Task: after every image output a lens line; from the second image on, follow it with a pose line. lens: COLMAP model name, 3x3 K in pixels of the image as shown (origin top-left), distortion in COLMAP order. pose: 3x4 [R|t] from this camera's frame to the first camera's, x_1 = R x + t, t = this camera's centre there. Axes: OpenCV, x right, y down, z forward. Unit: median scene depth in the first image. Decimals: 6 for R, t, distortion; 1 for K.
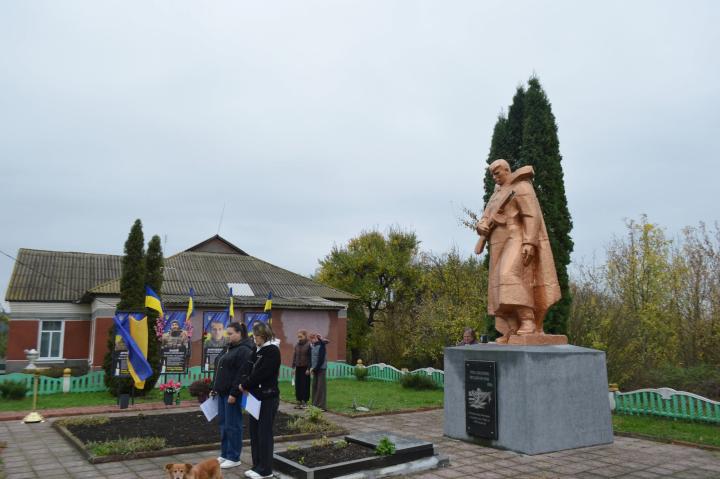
lens RADIAL K [[587.6, 0, 358.9], [0, 587.6, 232.7], [0, 0, 1]] dist [-0.013781, 0.002453]
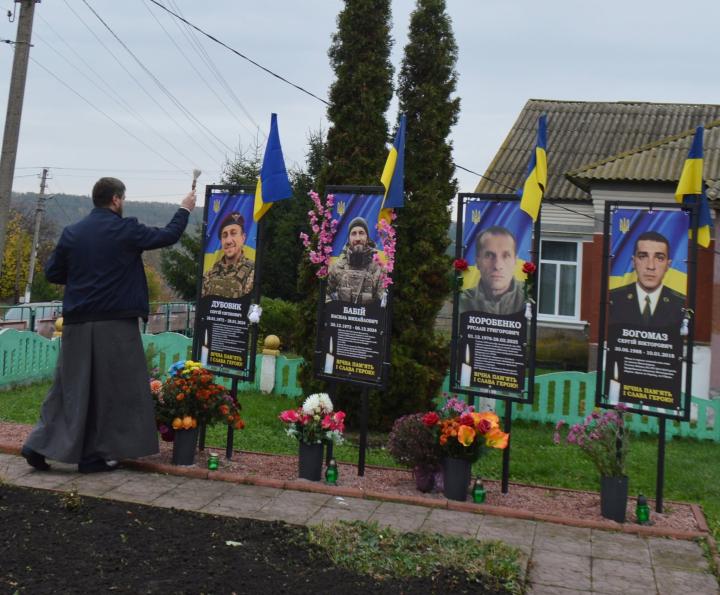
lens RADIAL K [[1132.5, 0, 308.6], [0, 1132.5, 144.5], [0, 0, 1]] dist [0.012687, -0.065142]
pose [[0.644920, -0.024289, -0.763864, 0.154768], [0.061411, 0.997910, 0.020117, 0.101020], [0.761779, -0.059884, 0.645063, 0.619957]]
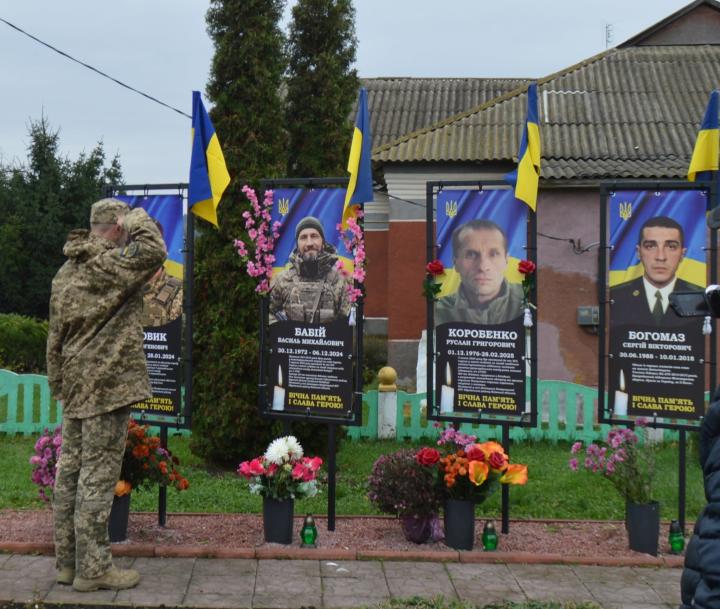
lens RADIAL K [[1231.3, 0, 268.9], [0, 1231.3, 217.7], [0, 0, 1]] dist [0.000204, -0.034668]
pose [[0.799253, -0.008496, -0.600935, 0.000726], [0.090154, 0.990281, 0.105905, 0.095571], [0.594194, -0.138821, 0.792251, 0.594177]]
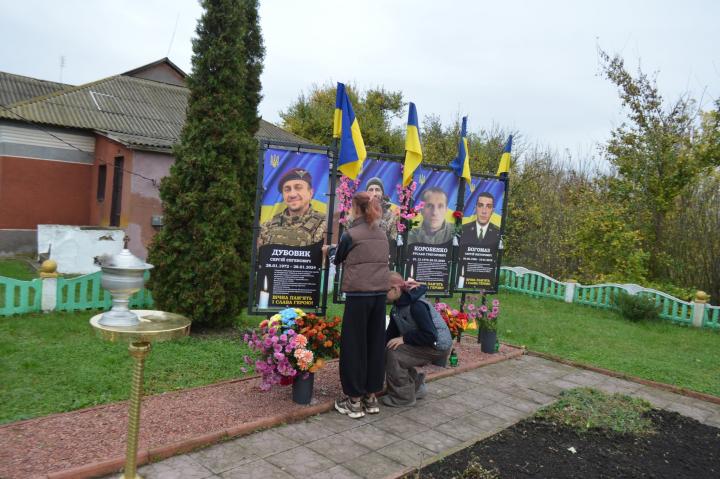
lens RADIAL K [[575.4, 0, 344.3], [0, 575.4, 238.0], [0, 0, 1]] dist [-0.003186, -0.003814]
pose [[0.975036, 0.070020, 0.210717, -0.447084], [-0.116174, 0.969598, 0.215370, 0.112144], [-0.189230, -0.234474, 0.953527, 0.647212]]
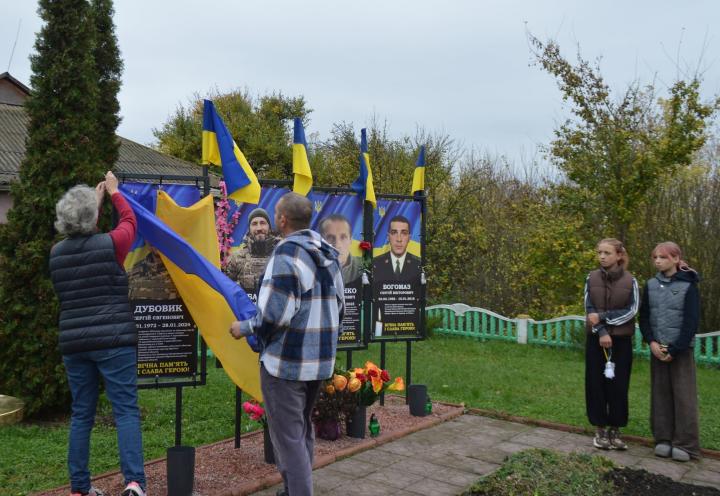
lens RADIAL K [[733.2, 0, 288.8], [0, 733.2, 185.7], [0, 0, 1]] dist [-0.005299, 0.001422]
pose [[0.964639, 0.033604, 0.261425, -0.437943], [-0.057184, 0.994898, 0.083119, 0.105501], [-0.257298, -0.095130, 0.961638, 0.624346]]
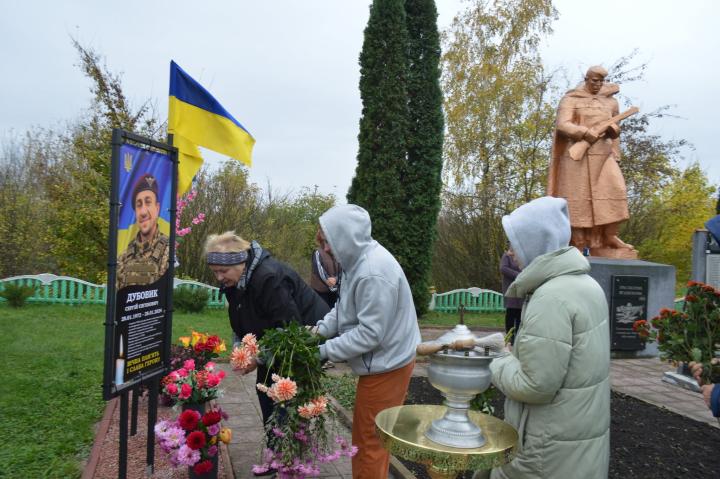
lens RADIAL K [[575.4, 0, 344.3], [0, 575.4, 238.0], [0, 0, 1]] dist [-0.003186, -0.003814]
pose [[0.307627, 0.013297, 0.951414, -0.625557], [-0.203726, 0.977635, 0.052208, 0.149335], [-0.929442, -0.209888, 0.303455, 0.853907]]
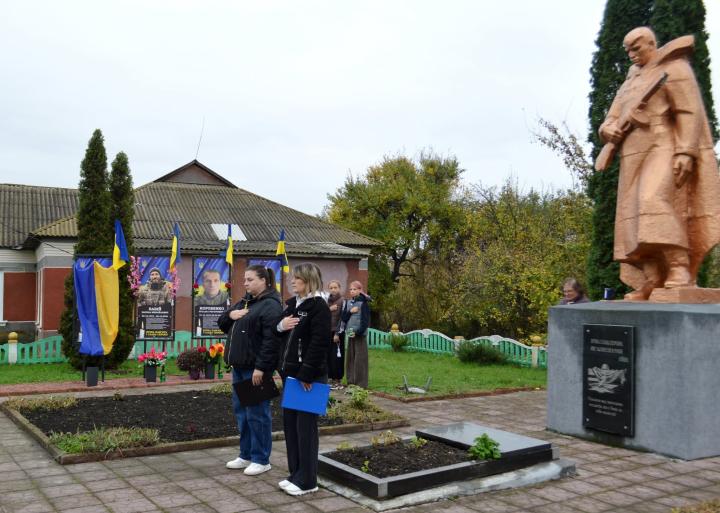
lens RADIAL K [[756.8, 0, 334.9], [0, 756.8, 258.8], [0, 0, 1]] dist [-0.023558, -0.021022]
pose [[0.999029, 0.004798, -0.043786, -0.053908], [0.000700, 0.992196, 0.124683, 0.023144], [0.044043, -0.124593, 0.991230, 0.091038]]
